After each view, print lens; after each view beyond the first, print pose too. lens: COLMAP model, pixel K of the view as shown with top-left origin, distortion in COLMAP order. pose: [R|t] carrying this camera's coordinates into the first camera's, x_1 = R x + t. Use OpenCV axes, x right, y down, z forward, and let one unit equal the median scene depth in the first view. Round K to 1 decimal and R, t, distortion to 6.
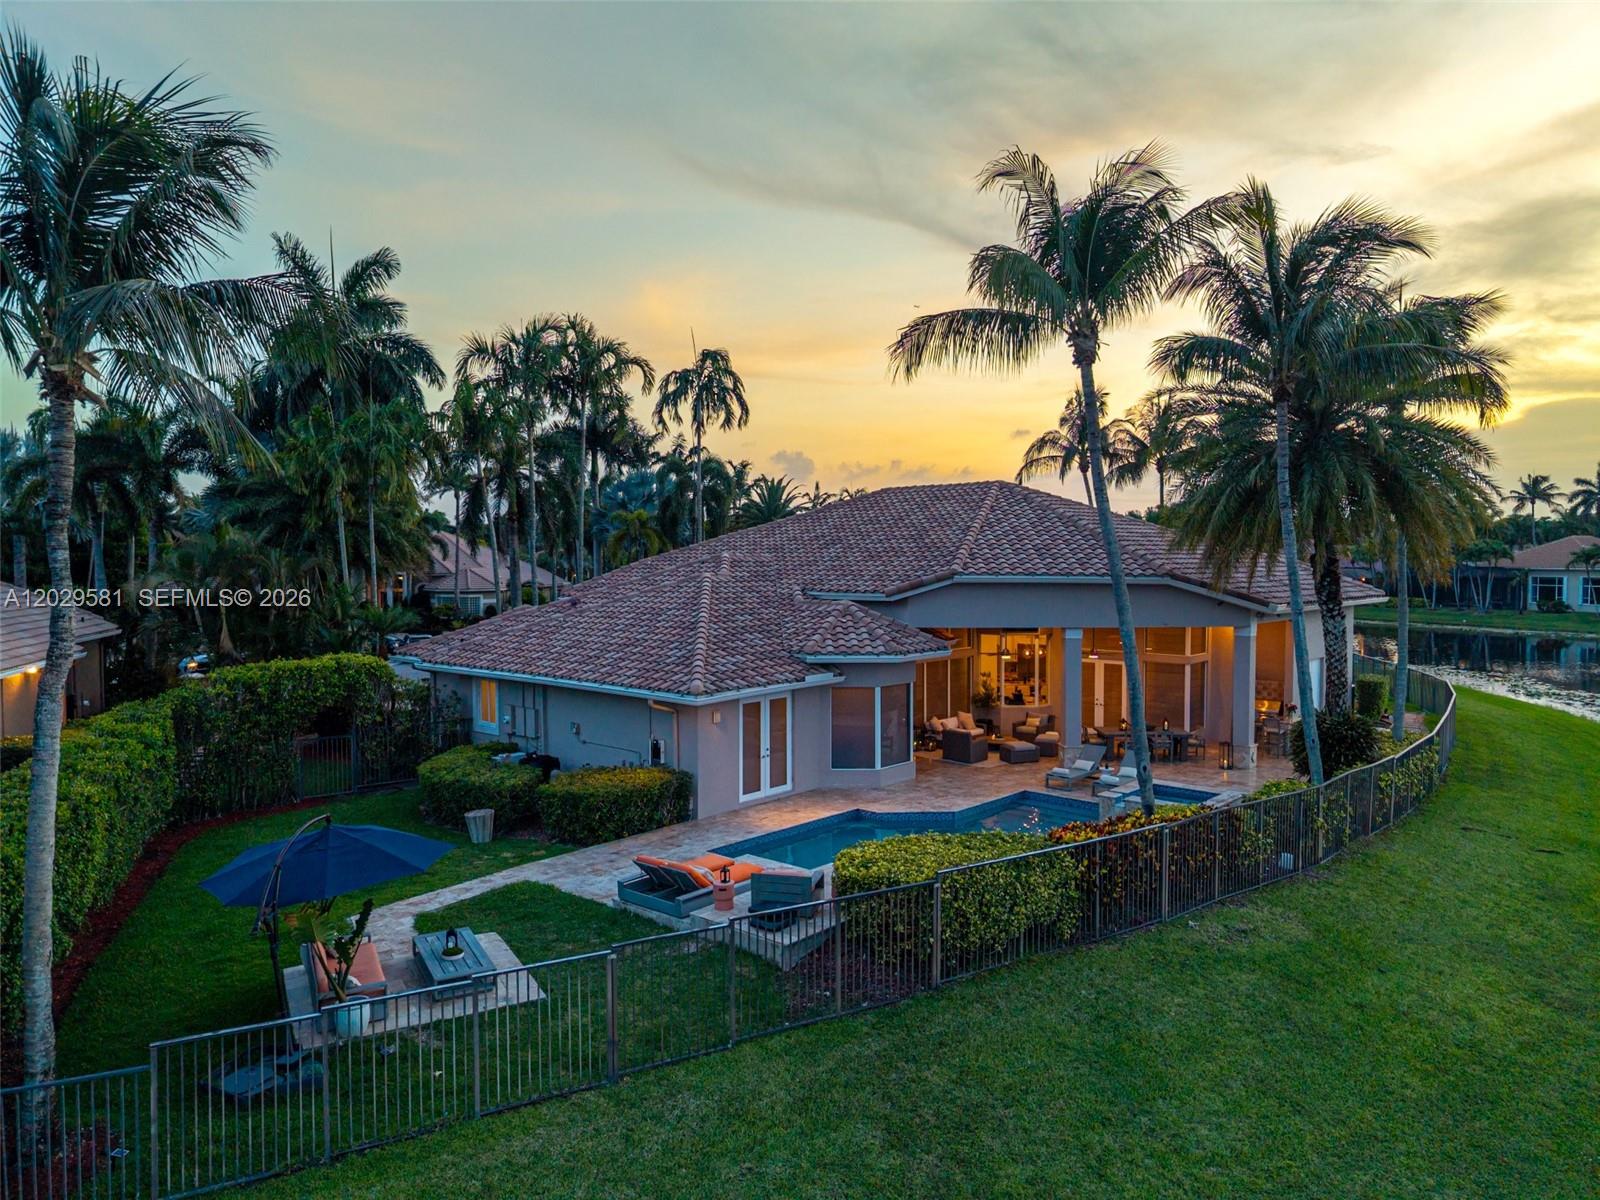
lens RADIAL K [[1091.6, 0, 800.0], [0, 1091.6, 600.0], [0, 0, 1]] dist [0.048879, -0.063135]
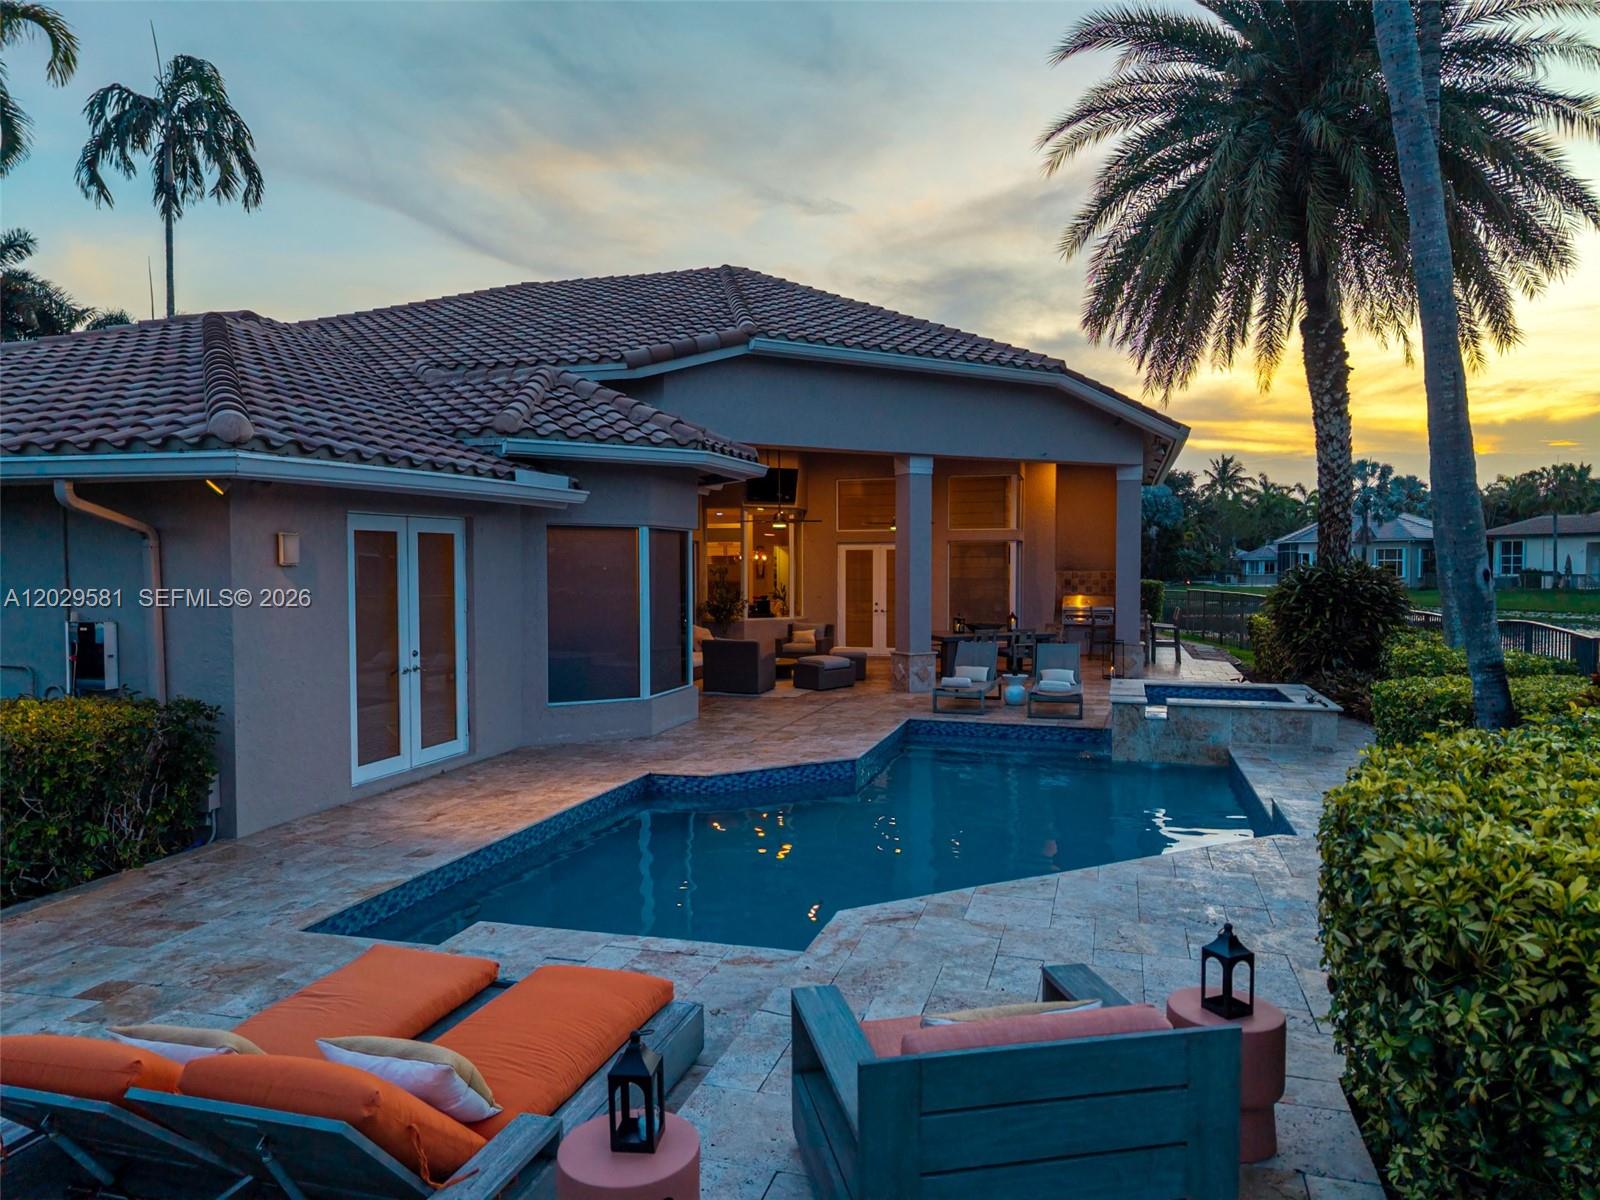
lens RADIAL K [[1099.0, 0, 814.2], [0, 1099.0, 600.6], [0, 0, 1]] dist [0.006767, -0.000915]
pose [[0.901118, -0.018885, 0.433162, -0.066408], [0.021307, 0.999773, -0.000736, 0.110302], [-0.433049, 0.009893, 0.901316, 0.515276]]
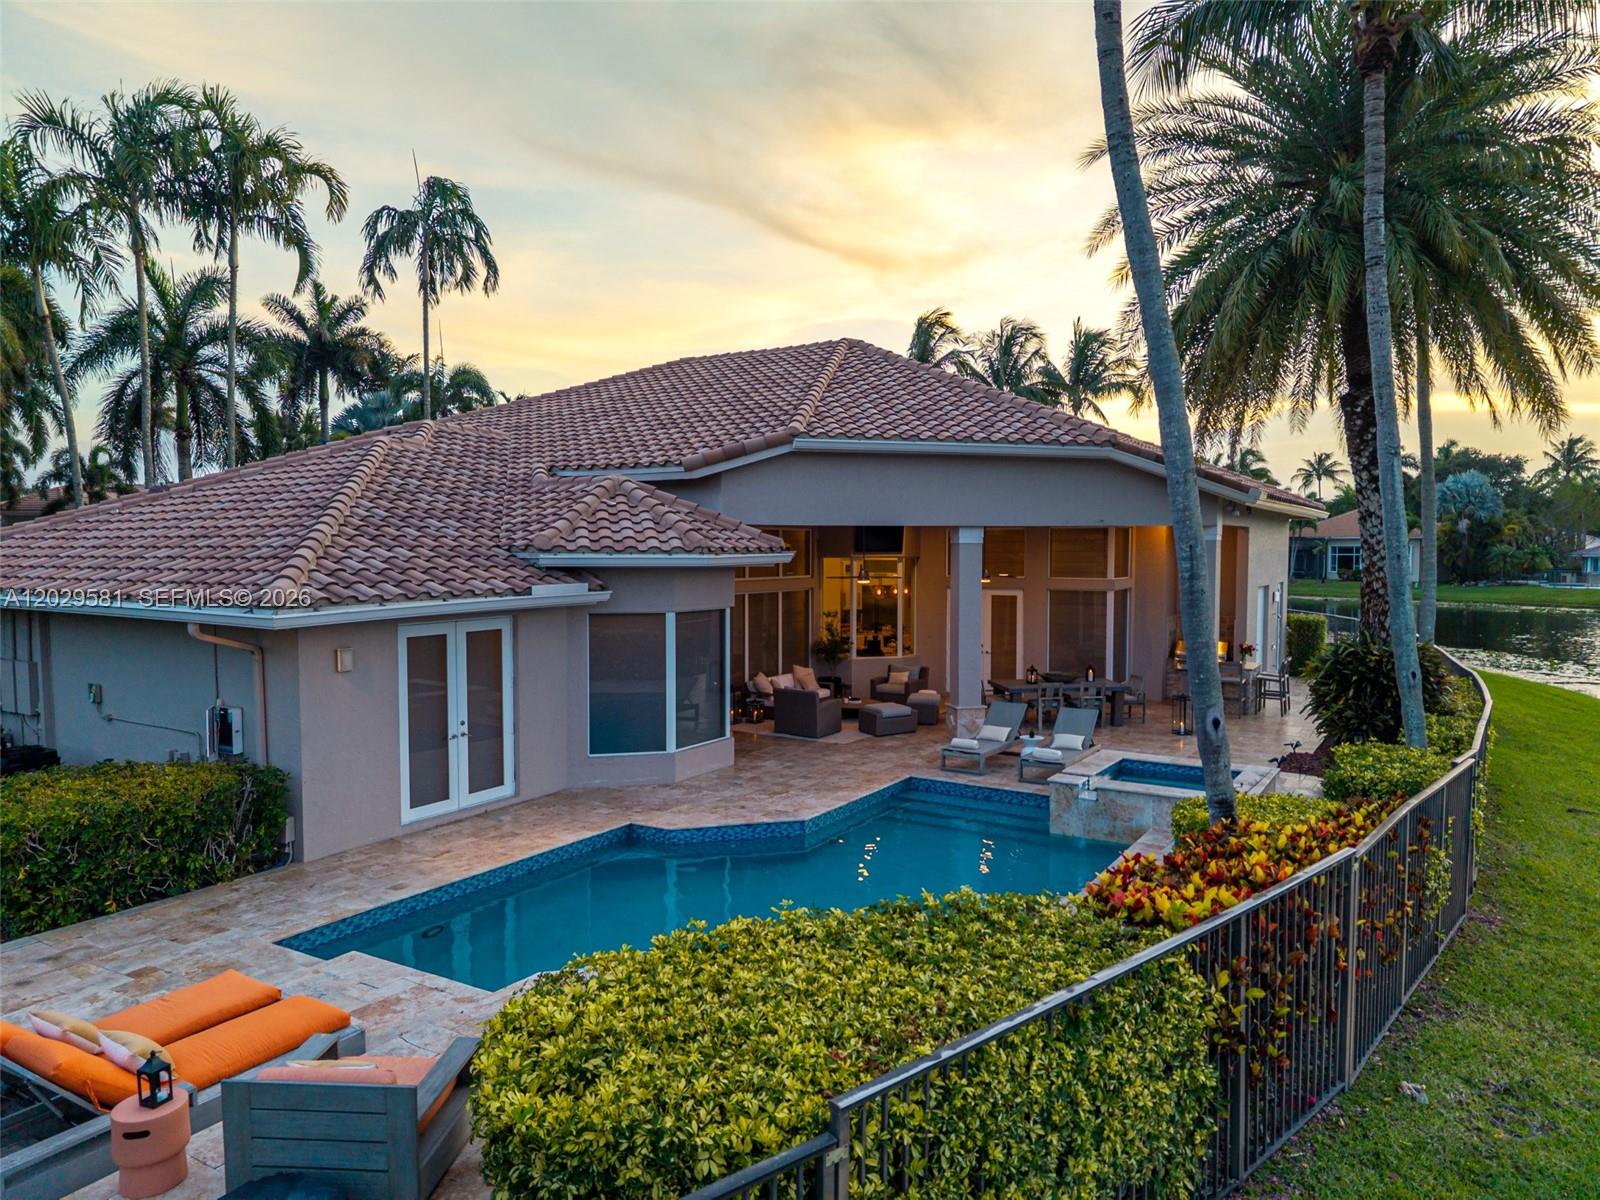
lens RADIAL K [[1091.6, 0, 800.0], [0, 1091.6, 600.0], [0, 0, 1]] dist [0.048879, -0.063135]
pose [[0.985166, -0.010270, 0.171297, 0.038598], [0.008670, 0.999912, 0.010088, 0.065812], [-0.171385, -0.008453, 0.985168, 0.395526]]
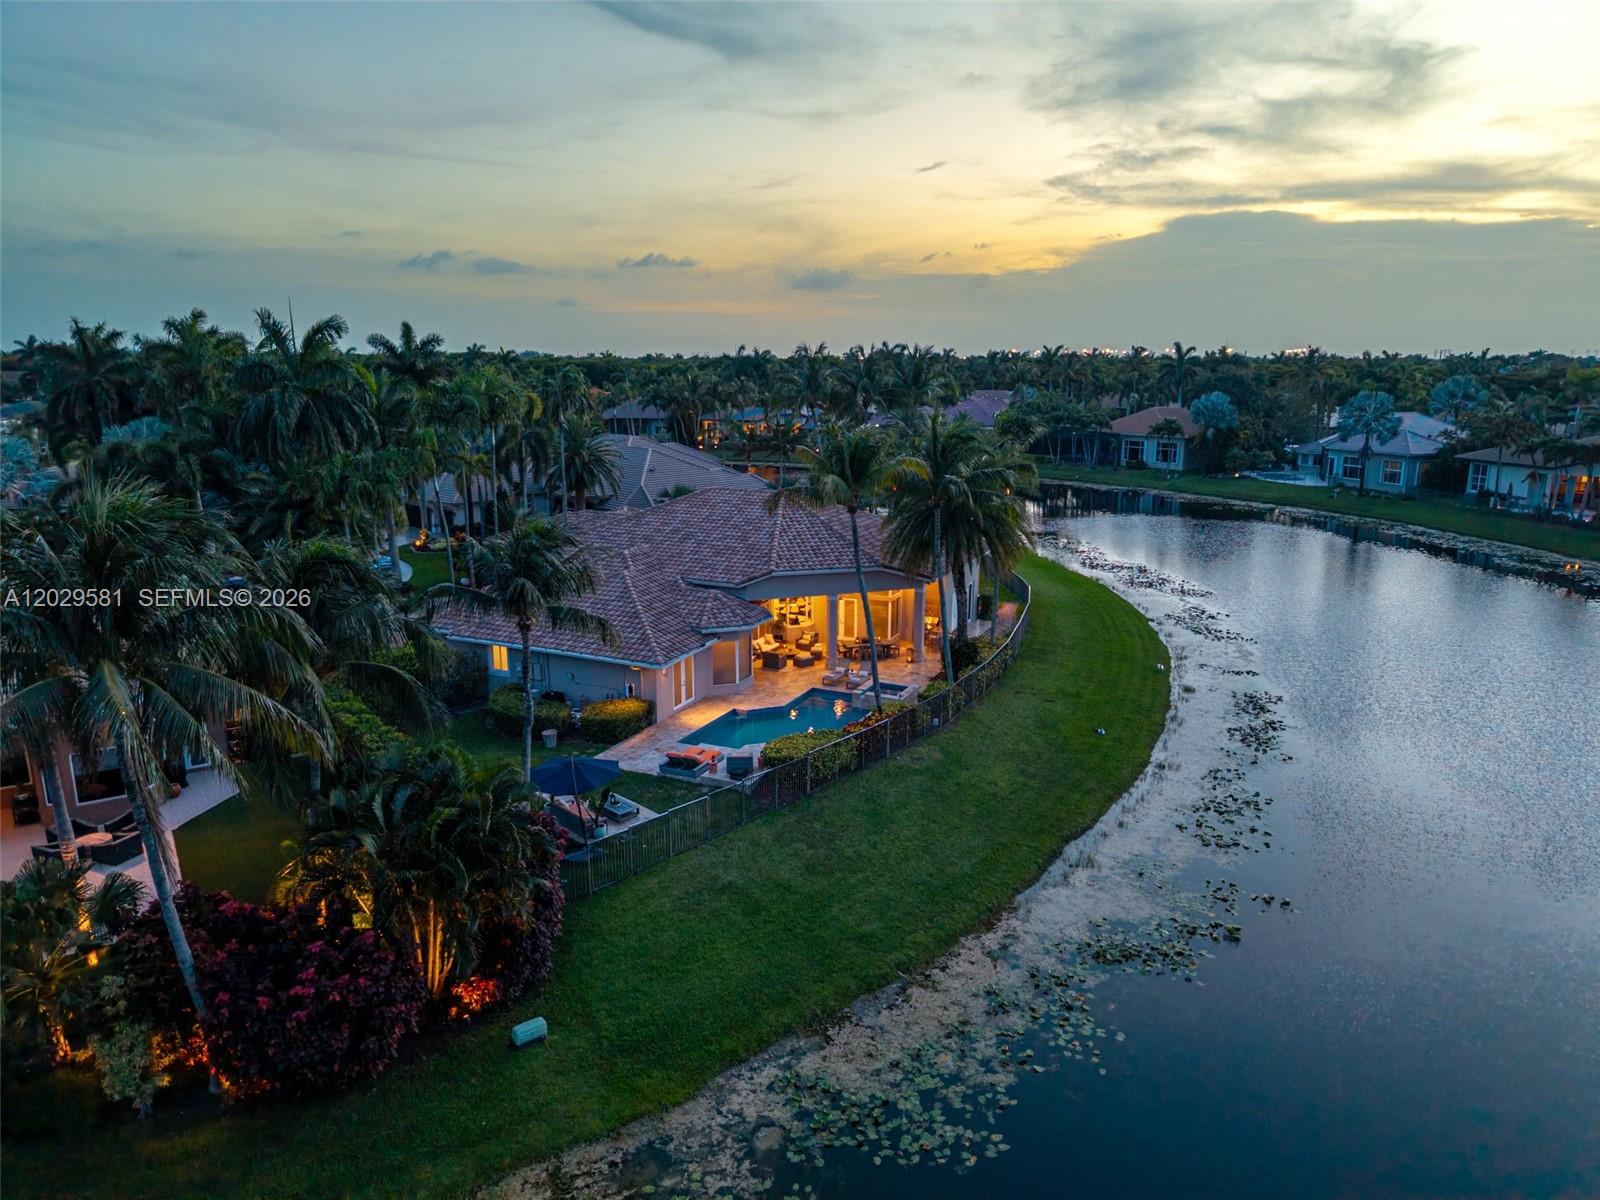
lens RADIAL K [[1090.9, 0, 830.9], [0, 1090.9, 568.0], [0, 0, 1]] dist [0.072448, 0.000082]
pose [[0.955233, -0.048714, 0.291817, -0.299320], [0.005054, 0.988894, 0.148537, -0.304504], [-0.295812, -0.140413, 0.944870, -0.751314]]
